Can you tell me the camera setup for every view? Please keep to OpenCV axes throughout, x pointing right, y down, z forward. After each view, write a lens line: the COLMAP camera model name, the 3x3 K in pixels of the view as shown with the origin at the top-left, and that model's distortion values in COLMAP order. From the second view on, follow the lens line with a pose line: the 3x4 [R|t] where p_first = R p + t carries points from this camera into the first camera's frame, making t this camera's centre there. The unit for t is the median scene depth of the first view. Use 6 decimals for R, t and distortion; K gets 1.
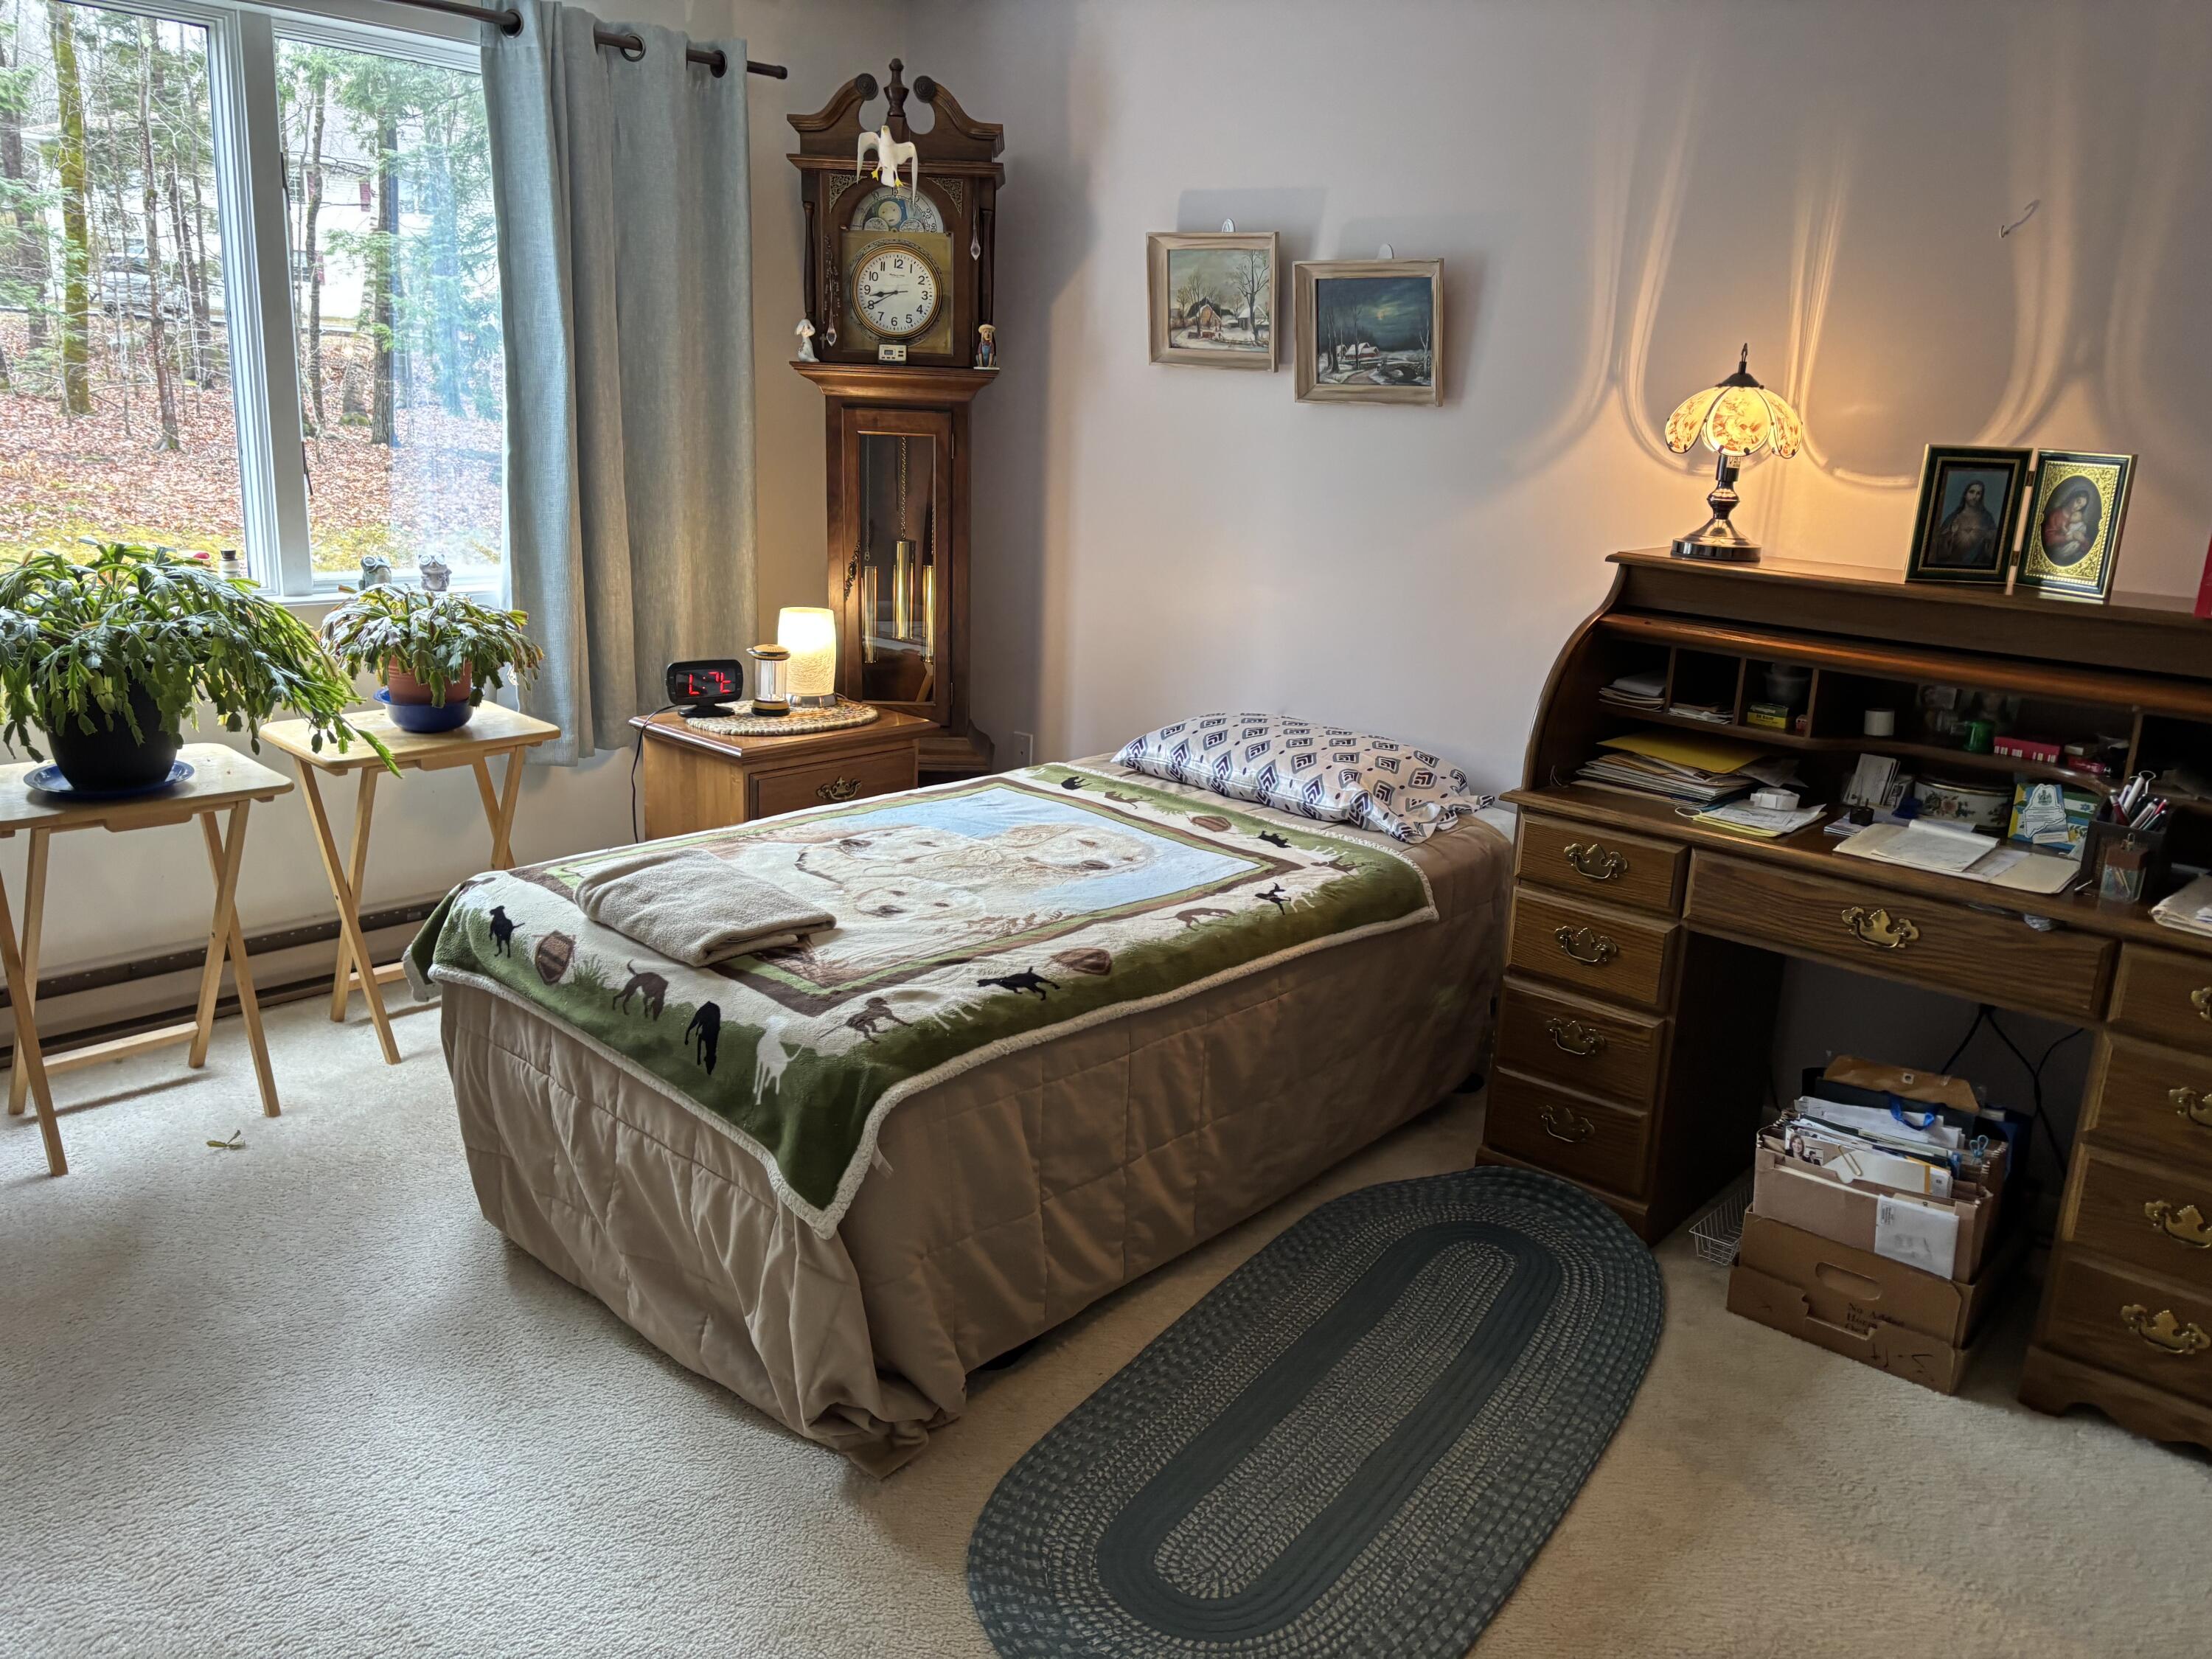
lens RADIAL K [[1673.6, 0, 1113.8], [0, 1673.6, 821.6], [0, 0, 1]] dist [0.051258, -0.059633]
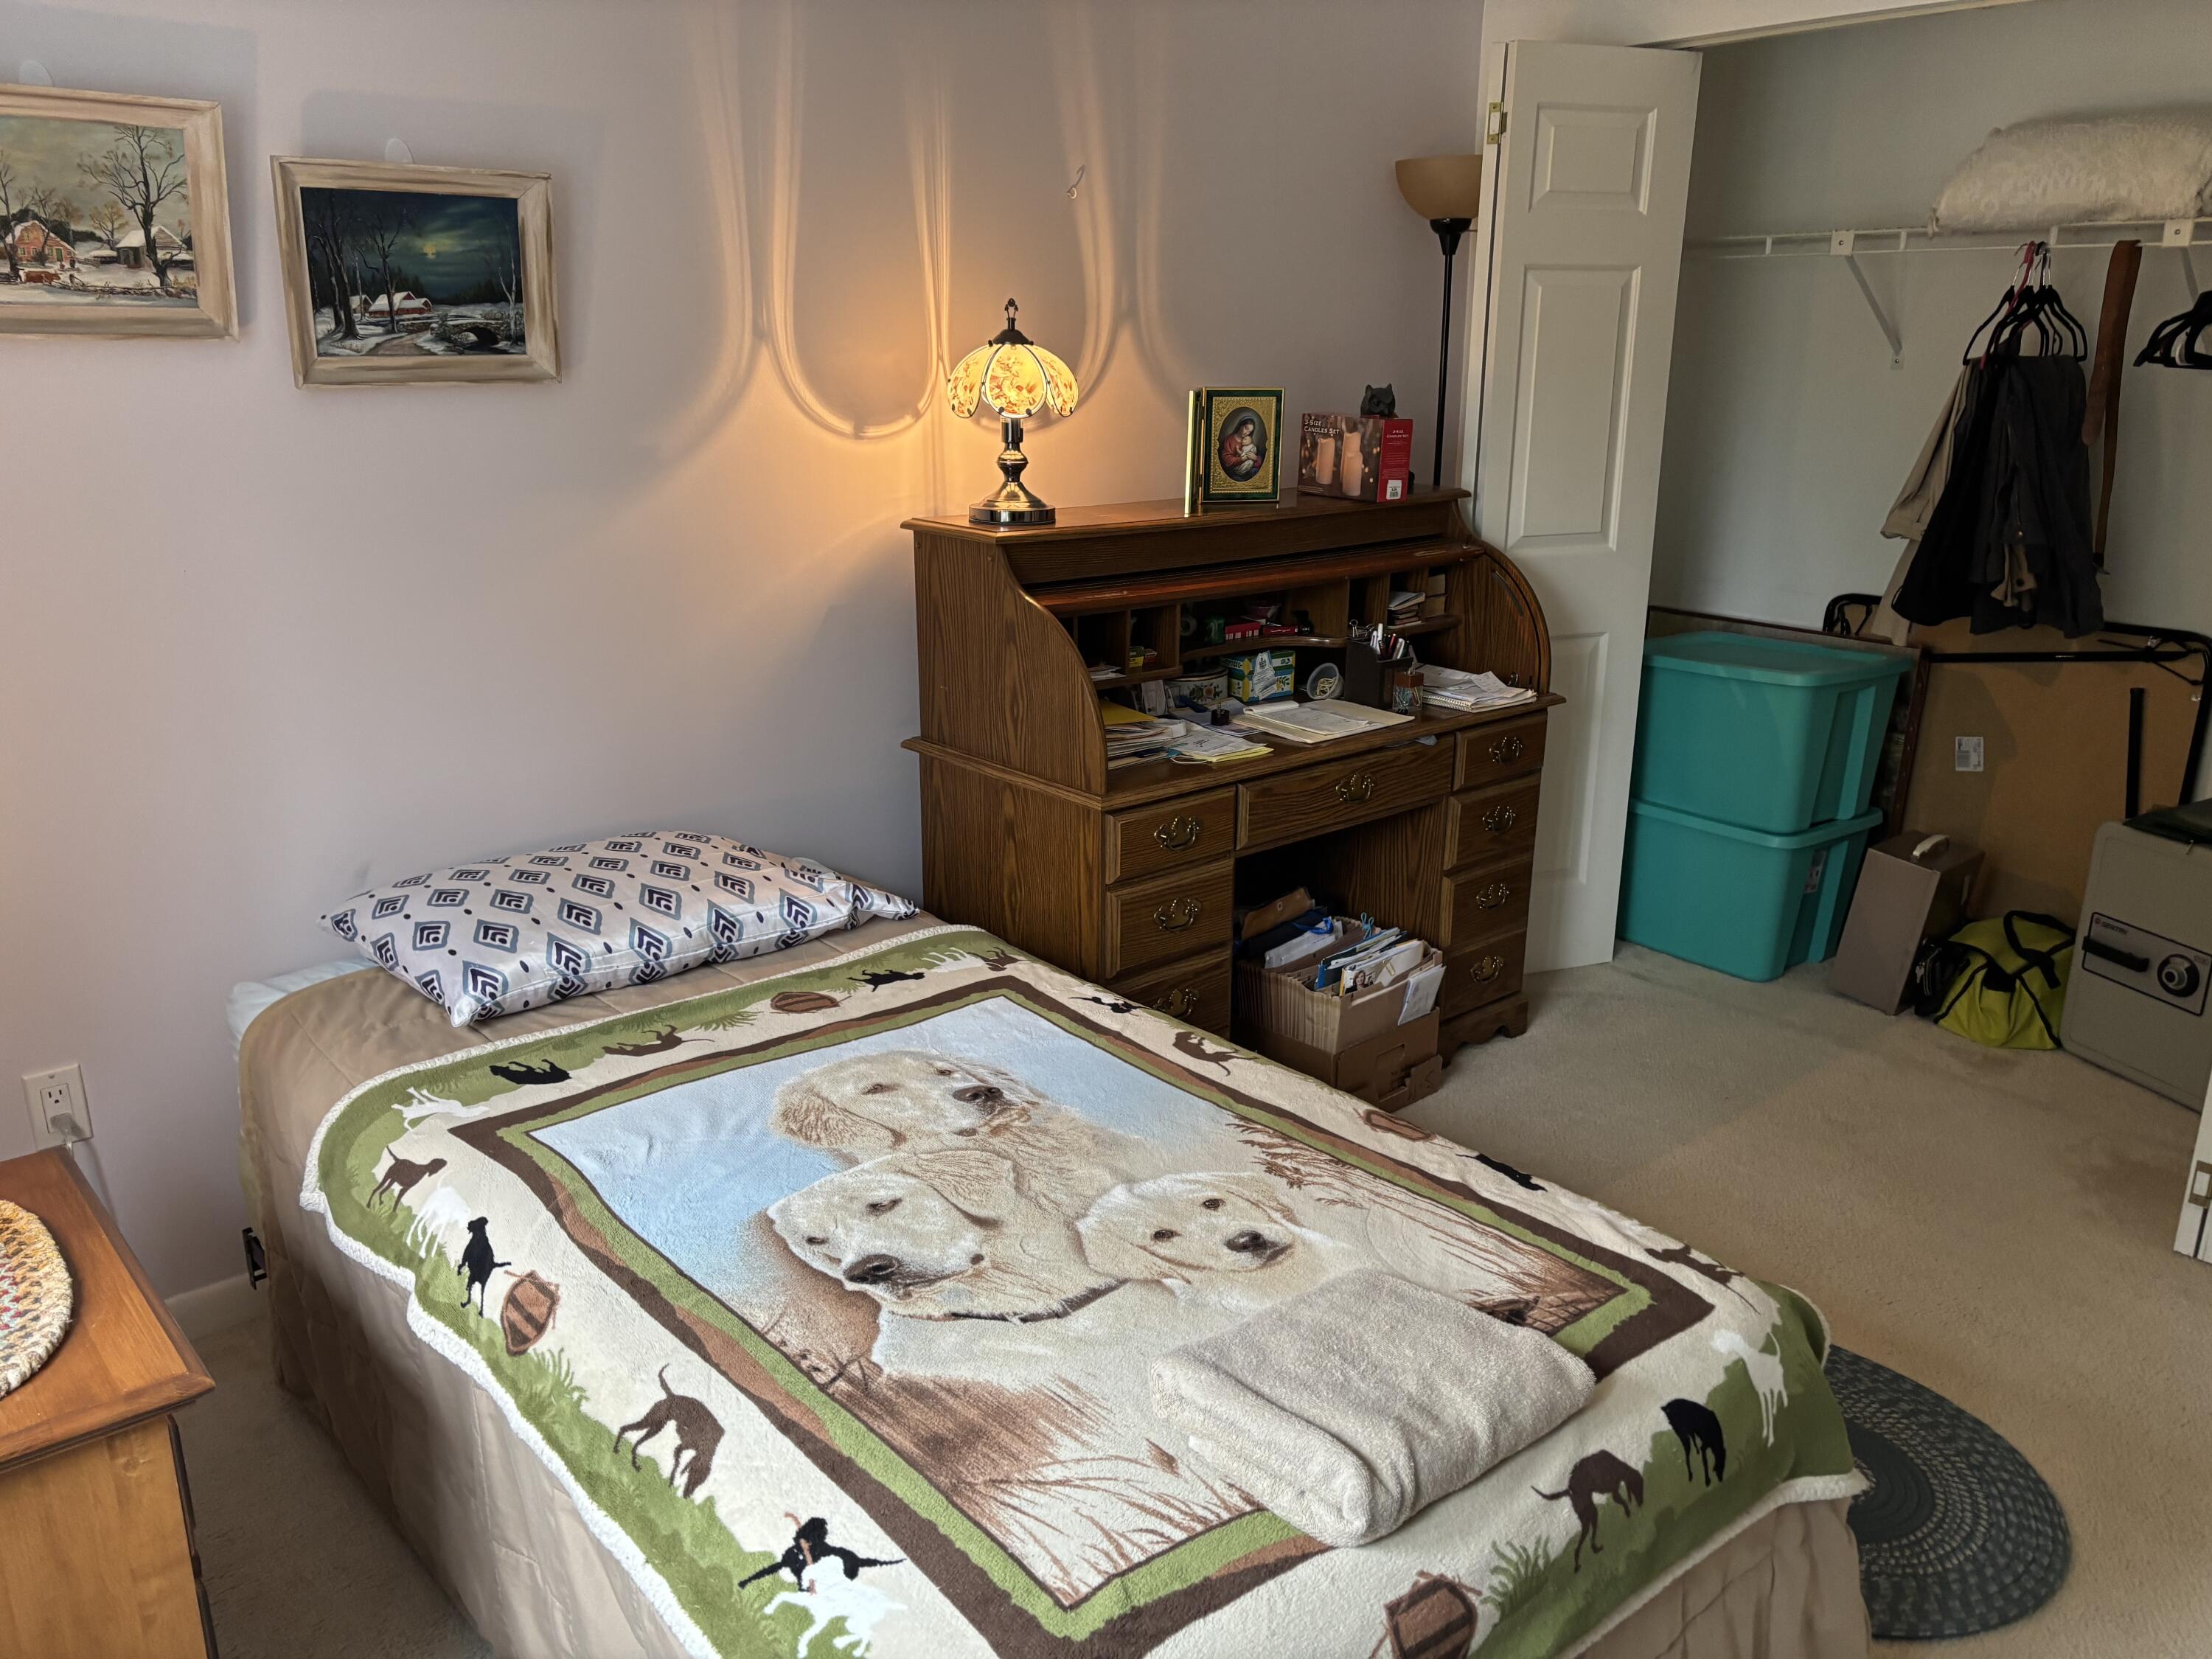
lens RADIAL K [[1673.6, 0, 1112.8], [0, 1673.6, 851.4], [0, 0, 1]] dist [0.051258, -0.059633]
pose [[0.128660, -0.345371, 0.929605, -0.616734], [0.244593, 0.919488, 0.307760, -0.268046], [-0.961052, 0.187778, 0.202777, 0.783697]]
